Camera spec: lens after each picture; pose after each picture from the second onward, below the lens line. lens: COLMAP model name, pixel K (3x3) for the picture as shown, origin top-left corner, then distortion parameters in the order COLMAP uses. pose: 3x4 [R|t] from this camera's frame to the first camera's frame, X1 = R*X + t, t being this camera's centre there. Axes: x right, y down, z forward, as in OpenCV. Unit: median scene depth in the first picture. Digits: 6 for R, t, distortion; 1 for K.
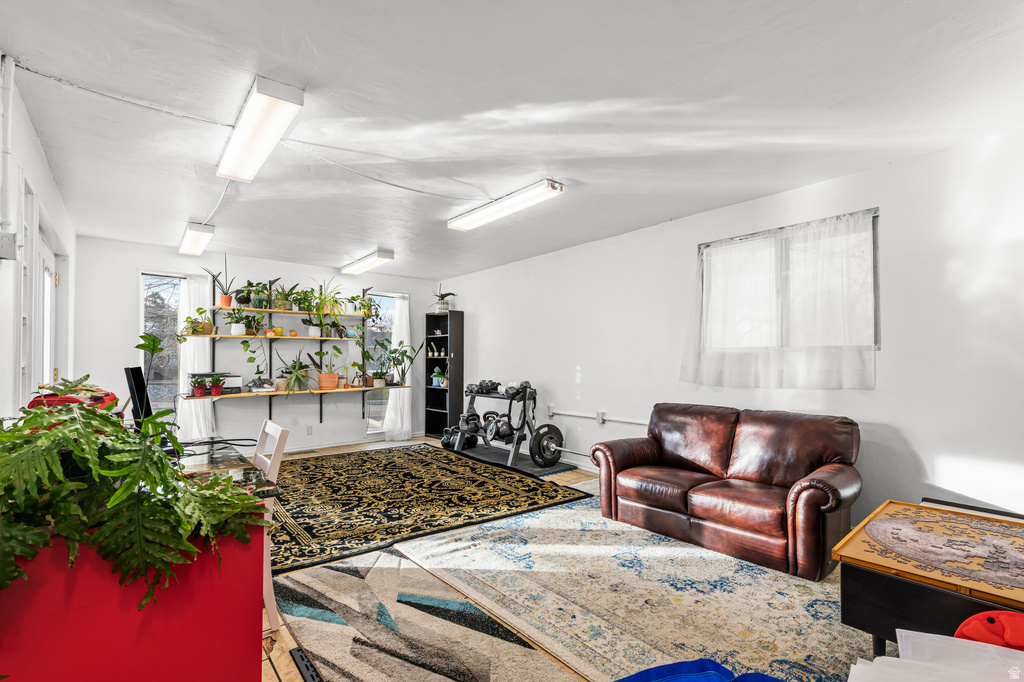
lens RADIAL K [[464.1, 0, 512.4], [0, 464.1, 349.9], [0, 0, 1]] dist [0.007357, -0.001843]
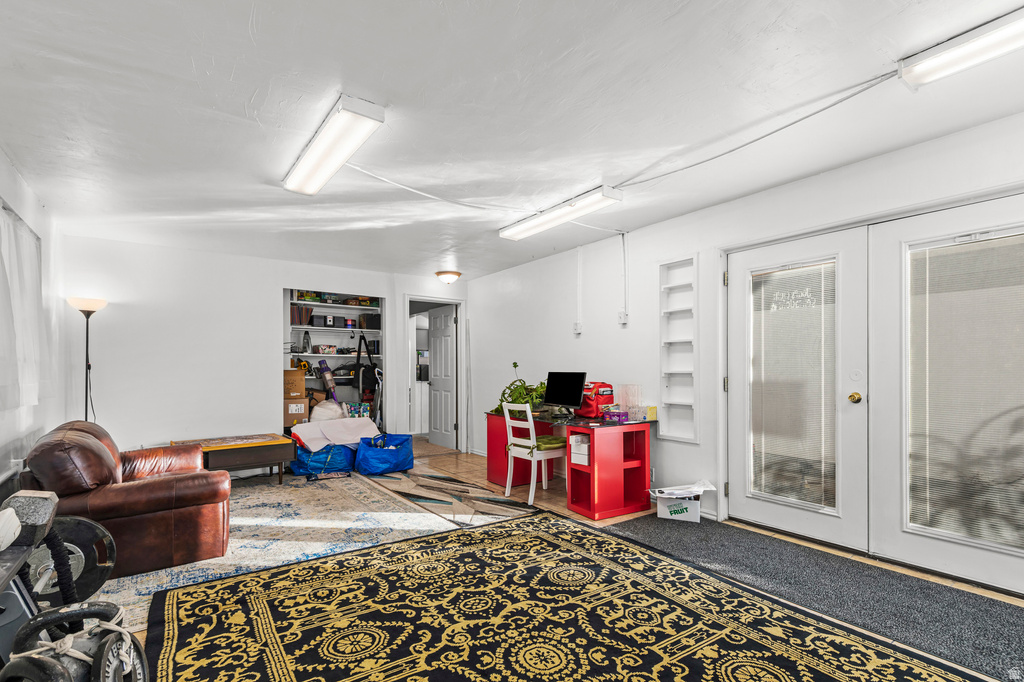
lens RADIAL K [[464.1, 0, 520.7], [0, 464.1, 375.4], [0, 0, 1]] dist [0.007357, -0.001843]
pose [[-0.999505, 0.002499, 0.031353, -0.352436], [0.002291, 0.999975, -0.006661, 0.034204], [-0.031369, -0.006585, -0.999486, 1.729492]]
